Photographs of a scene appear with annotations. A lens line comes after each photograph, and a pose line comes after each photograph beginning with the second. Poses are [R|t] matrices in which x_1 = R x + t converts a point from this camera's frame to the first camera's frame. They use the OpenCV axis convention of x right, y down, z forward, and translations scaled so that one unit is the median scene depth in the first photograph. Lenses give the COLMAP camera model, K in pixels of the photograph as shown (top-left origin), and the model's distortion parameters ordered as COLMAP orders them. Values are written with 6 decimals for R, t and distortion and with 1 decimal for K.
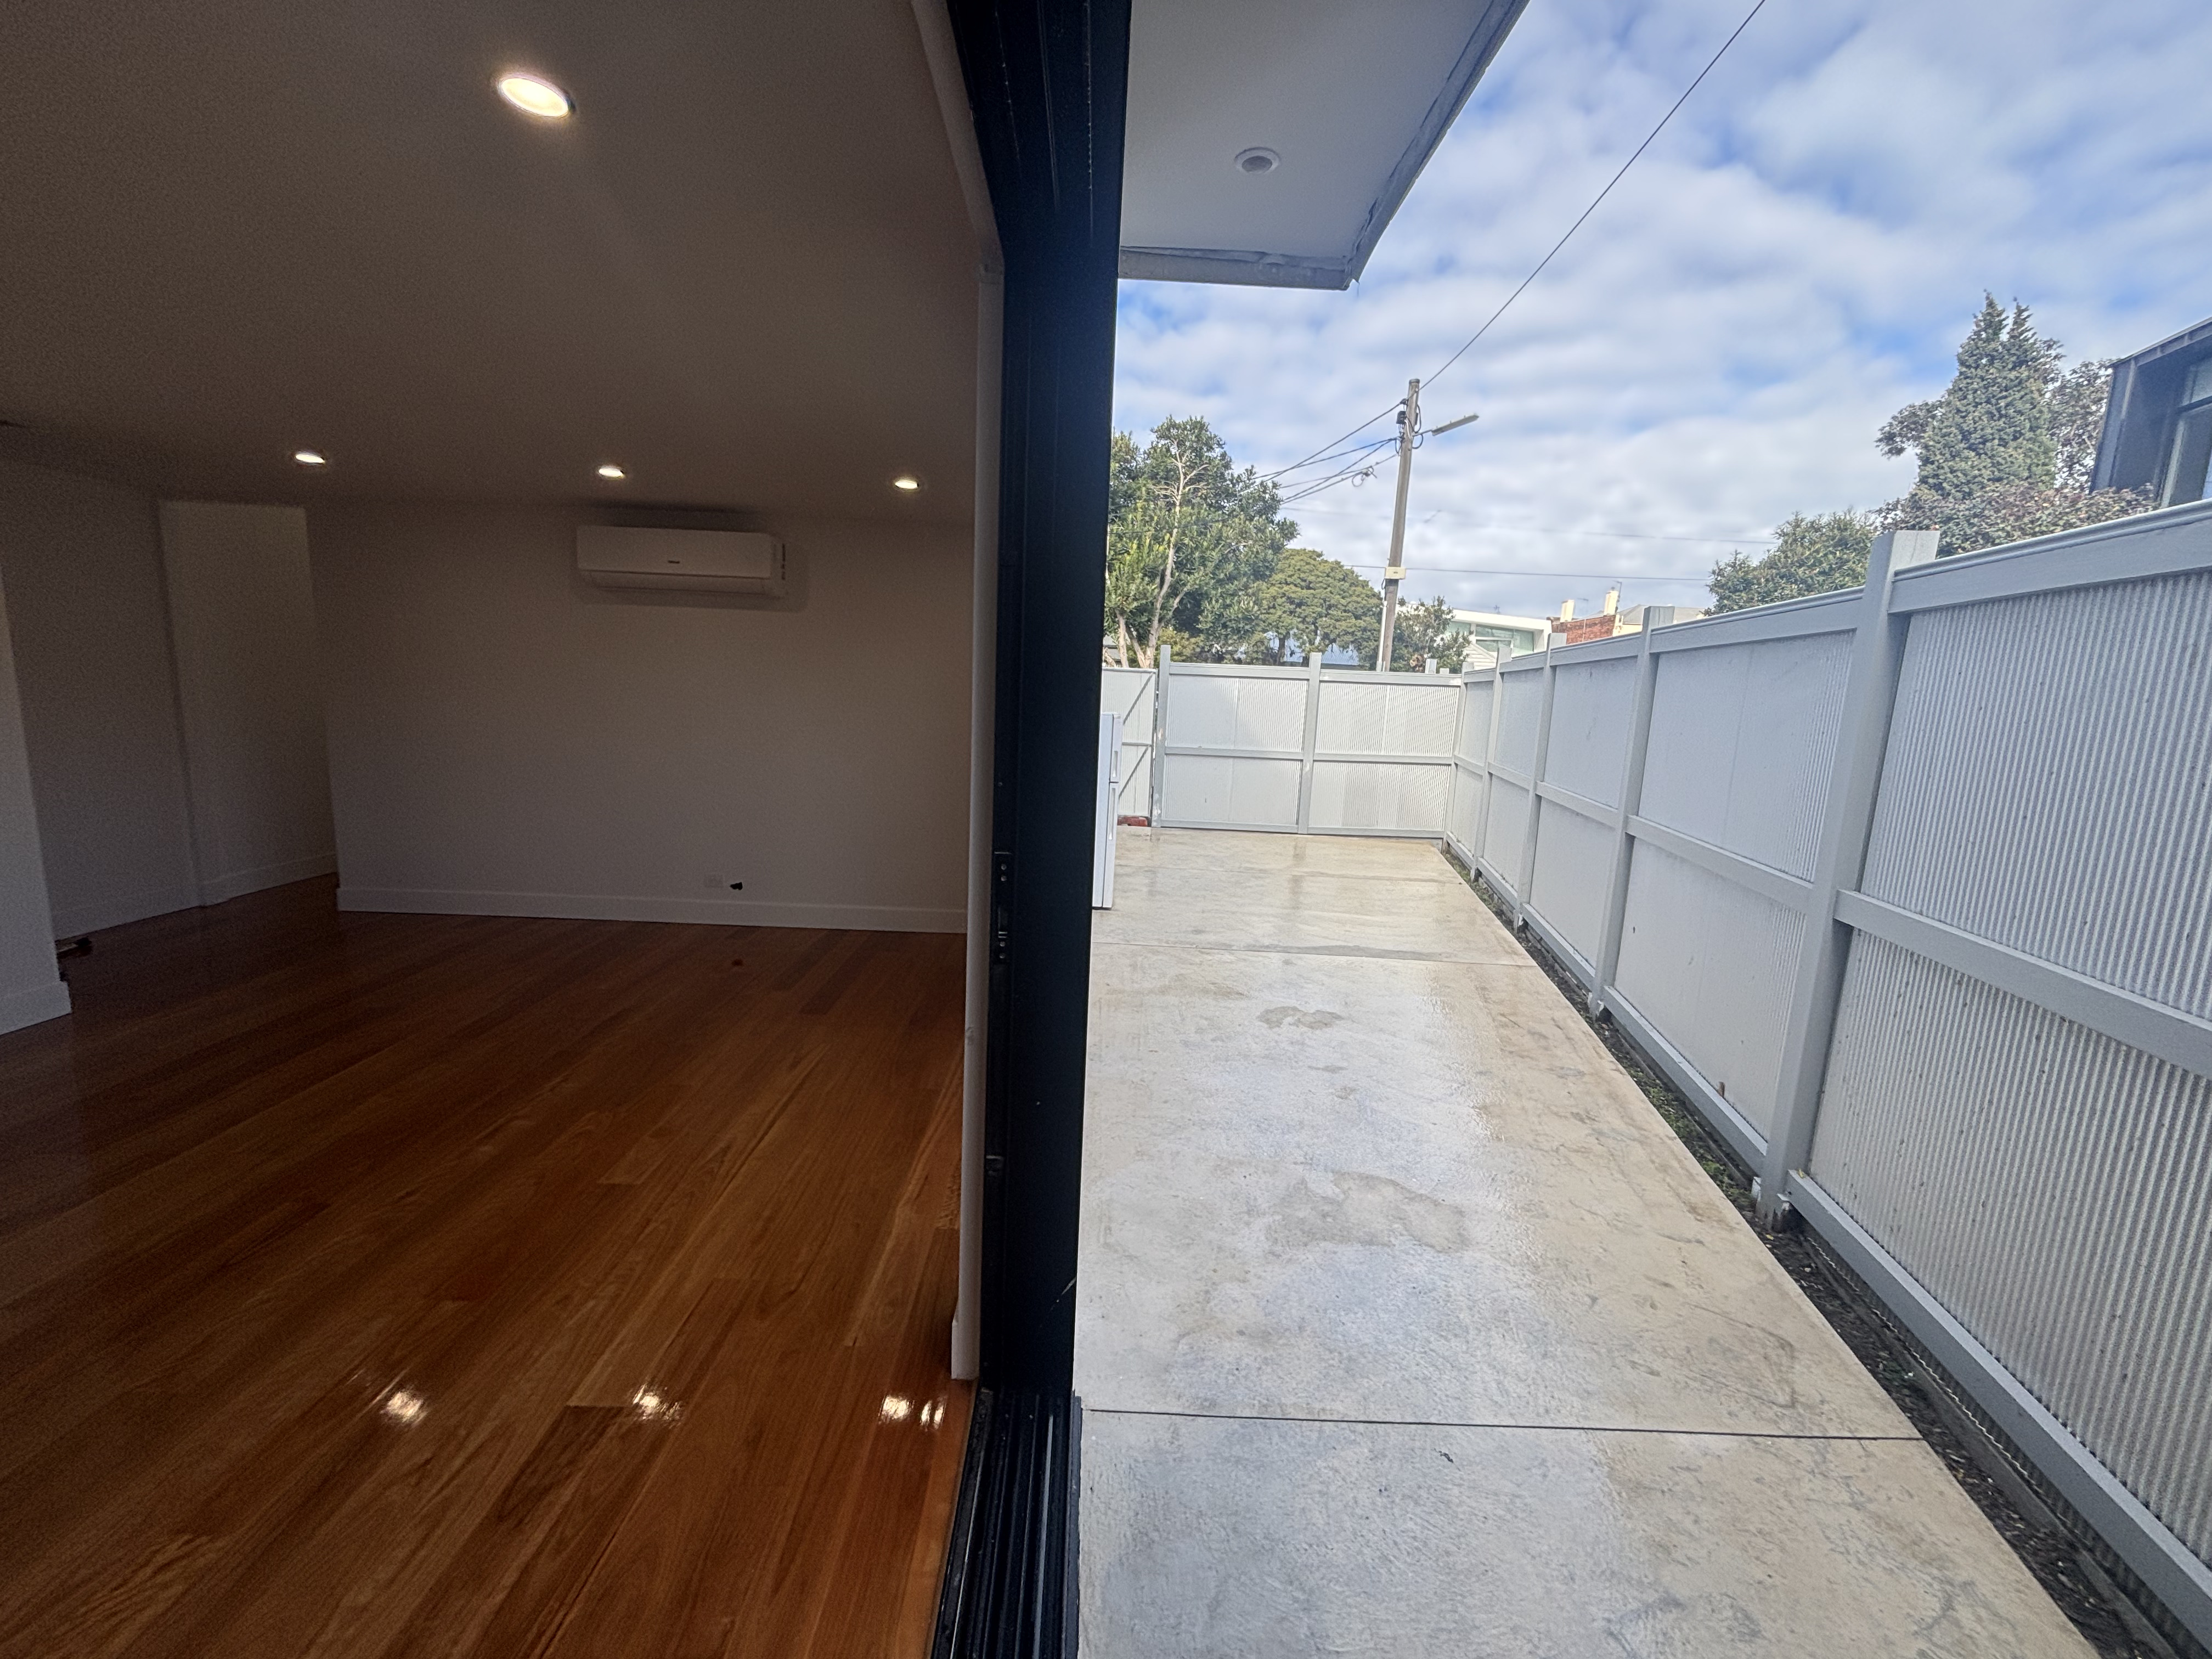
lens RADIAL K [[890.9, 0, 1105.8], [0, 890.9, 826.0], [0, 0, 1]] dist [0.003665, -0.001945]
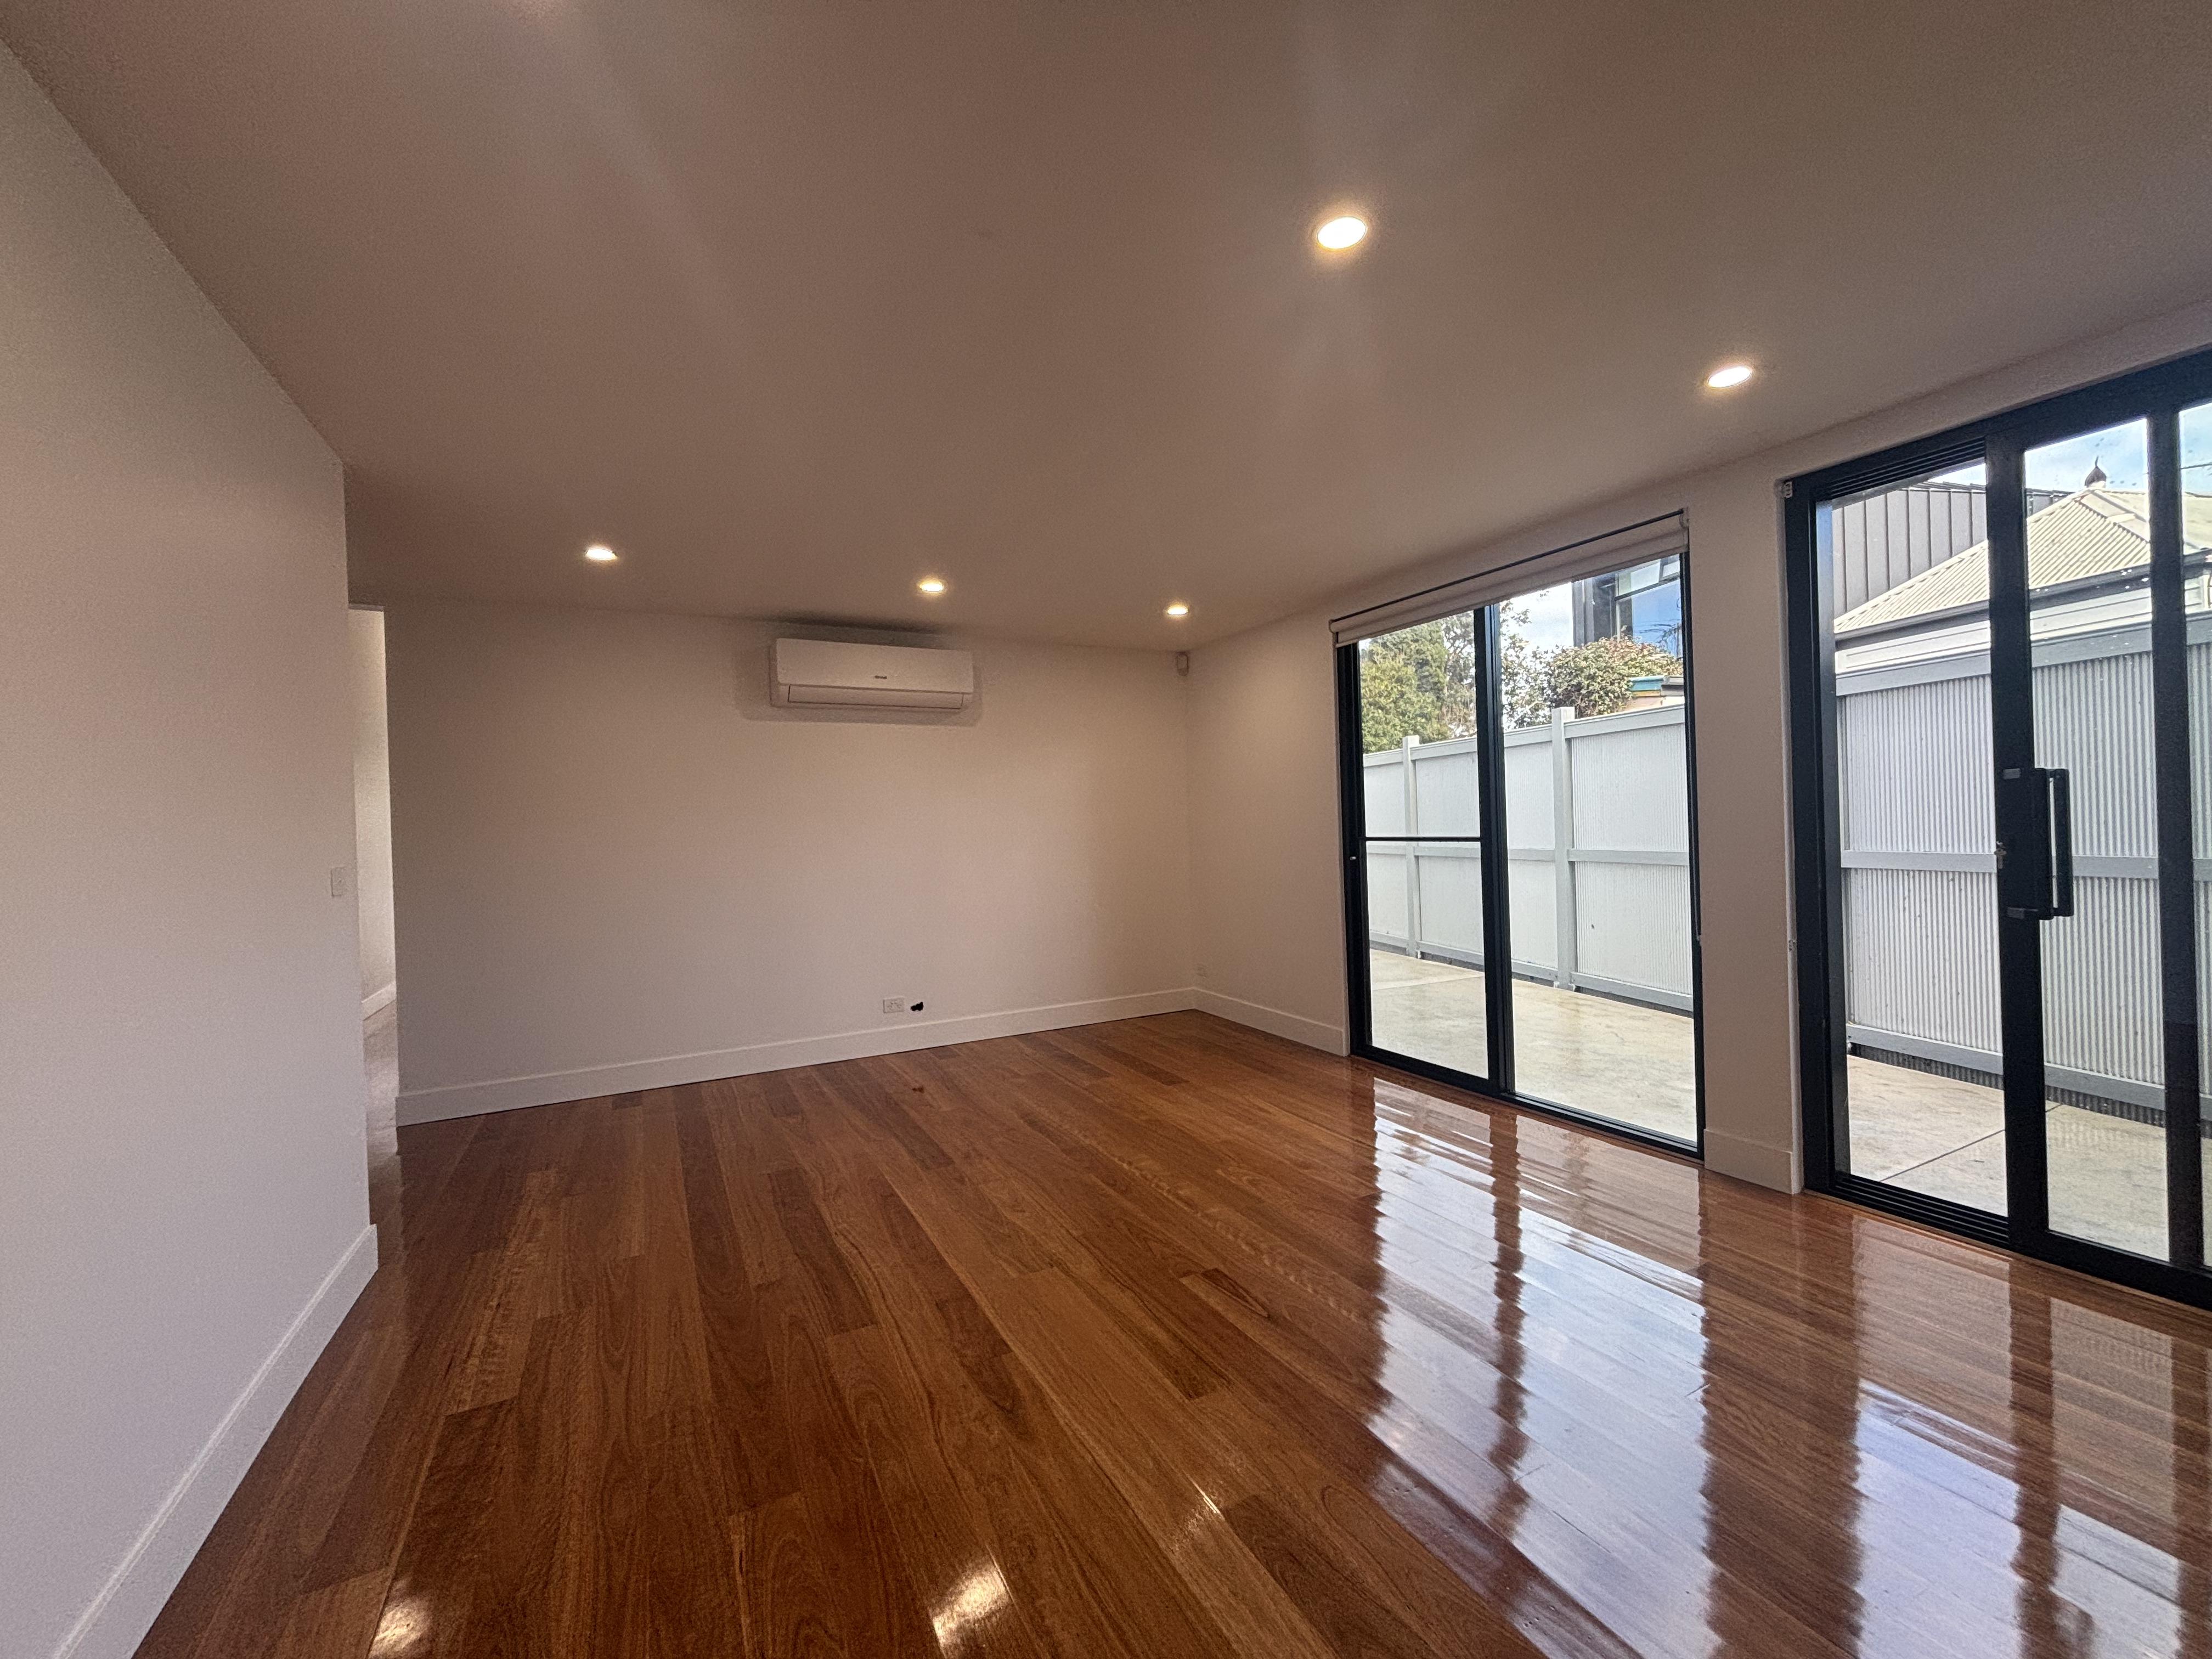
lens RADIAL K [[890.9, 0, 1108.7], [0, 890.9, 831.1], [0, 0, 1]] dist [0.003665, -0.001945]
pose [[0.891041, -0.070899, 0.448351, -0.712205], [0.134724, 0.984526, -0.112062, 0.018732], [-0.433469, 0.160256, 0.886805, 0.043309]]
